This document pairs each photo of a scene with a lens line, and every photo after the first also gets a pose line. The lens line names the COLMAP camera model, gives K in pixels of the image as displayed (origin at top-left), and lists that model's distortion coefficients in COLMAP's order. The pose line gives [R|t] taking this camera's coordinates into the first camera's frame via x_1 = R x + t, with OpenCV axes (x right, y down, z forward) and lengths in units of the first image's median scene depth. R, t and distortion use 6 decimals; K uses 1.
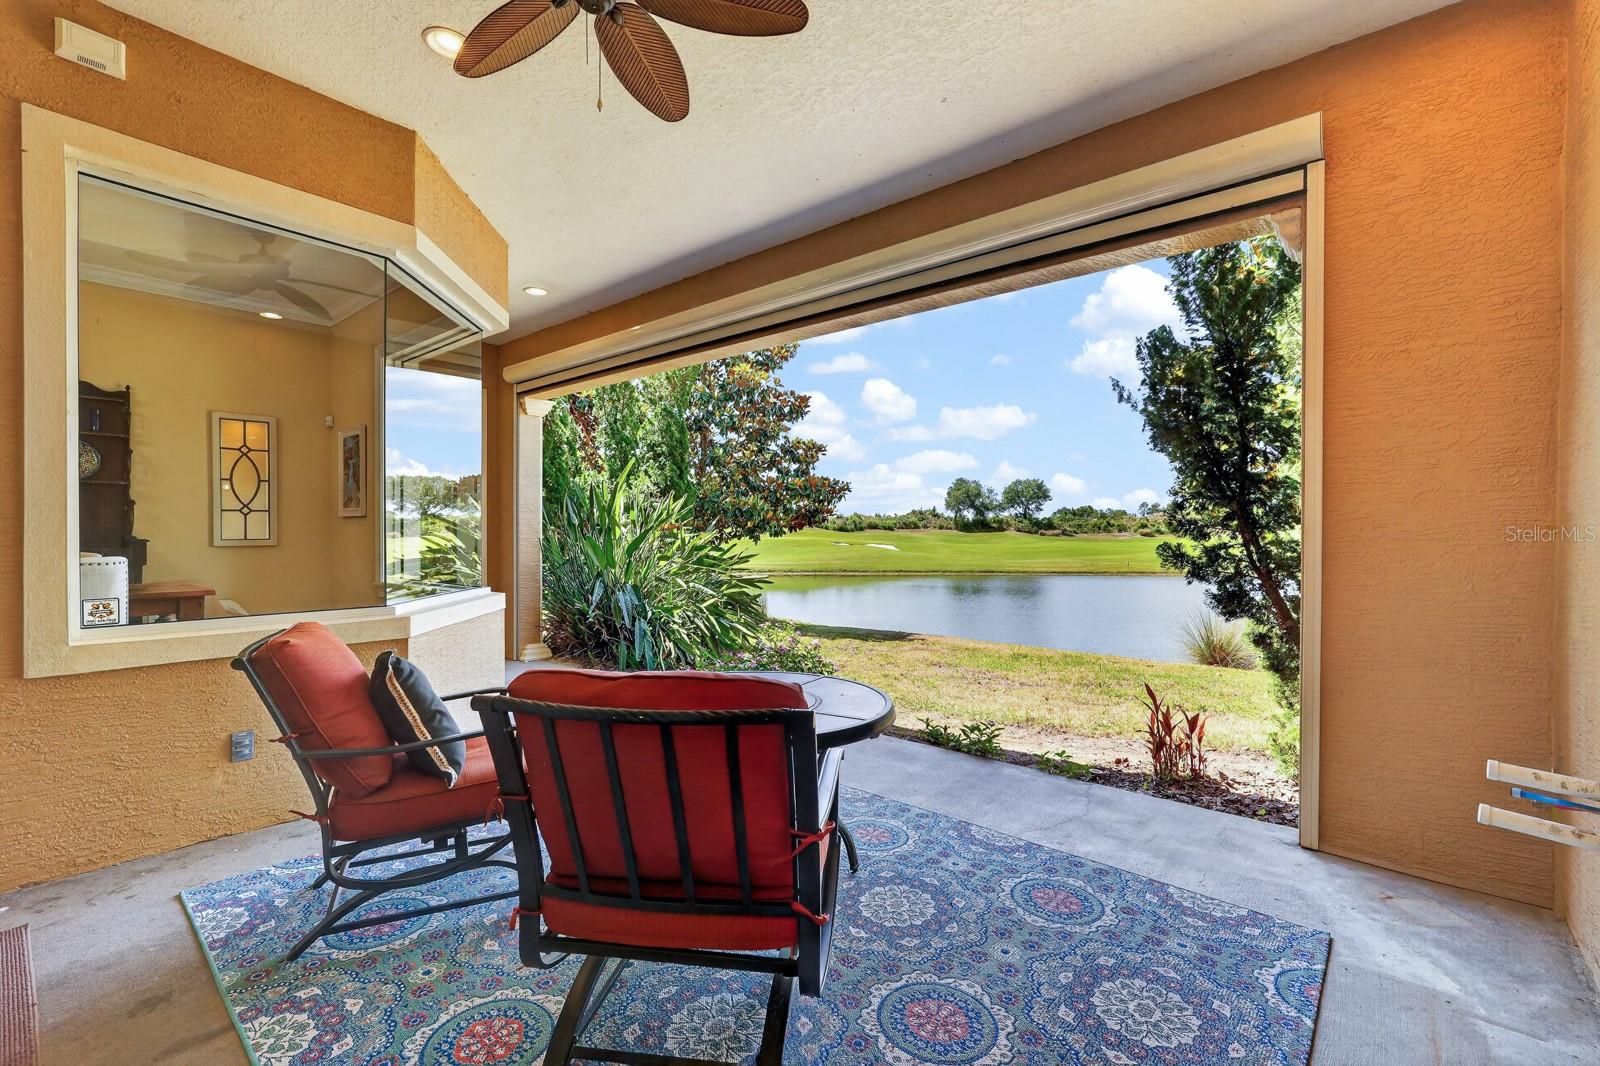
lens RADIAL K [[691.7, 0, 809.6], [0, 691.7, 535.2], [0, 0, 1]] dist [-0.022163, 0.000081]
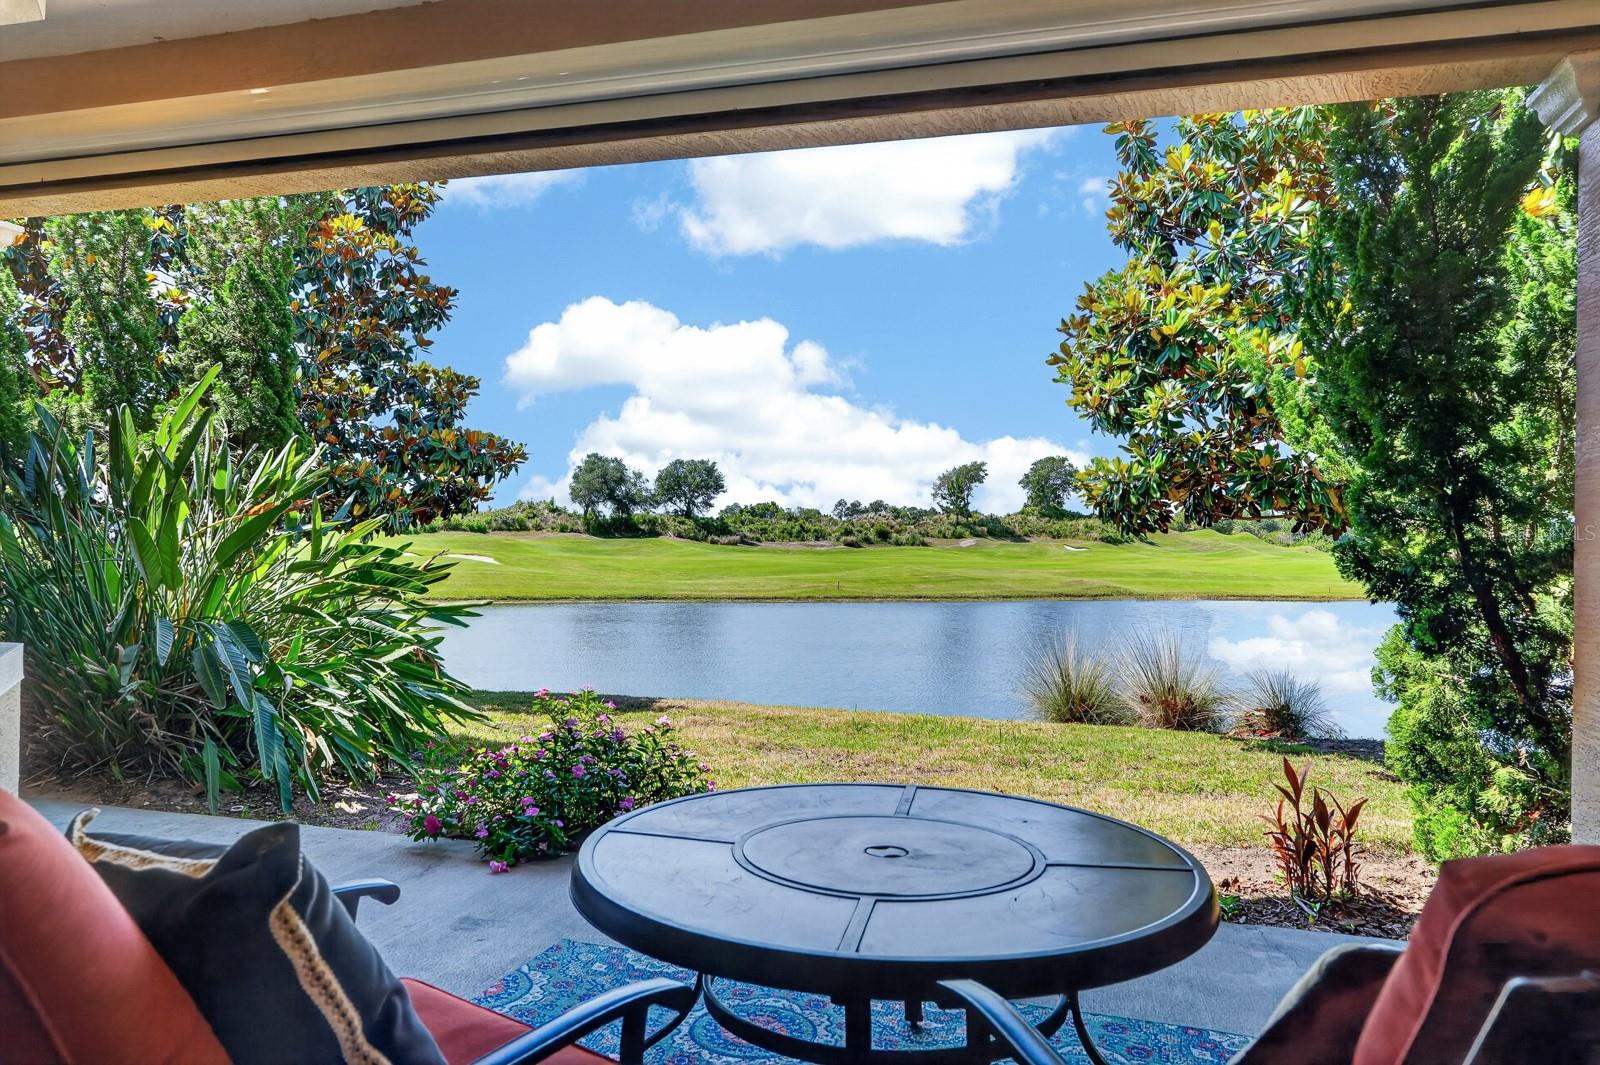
lens RADIAL K [[1066.4, 0, 796.0], [0, 1066.4, 550.9], [0, 0, 1]] dist [0.003215, 0.001110]
pose [[0.913457, 0.009470, 0.406824, -0.097316], [-0.012659, 0.999907, 0.005150, 0.006310], [-0.406737, -0.009854, 0.913492, 0.075387]]
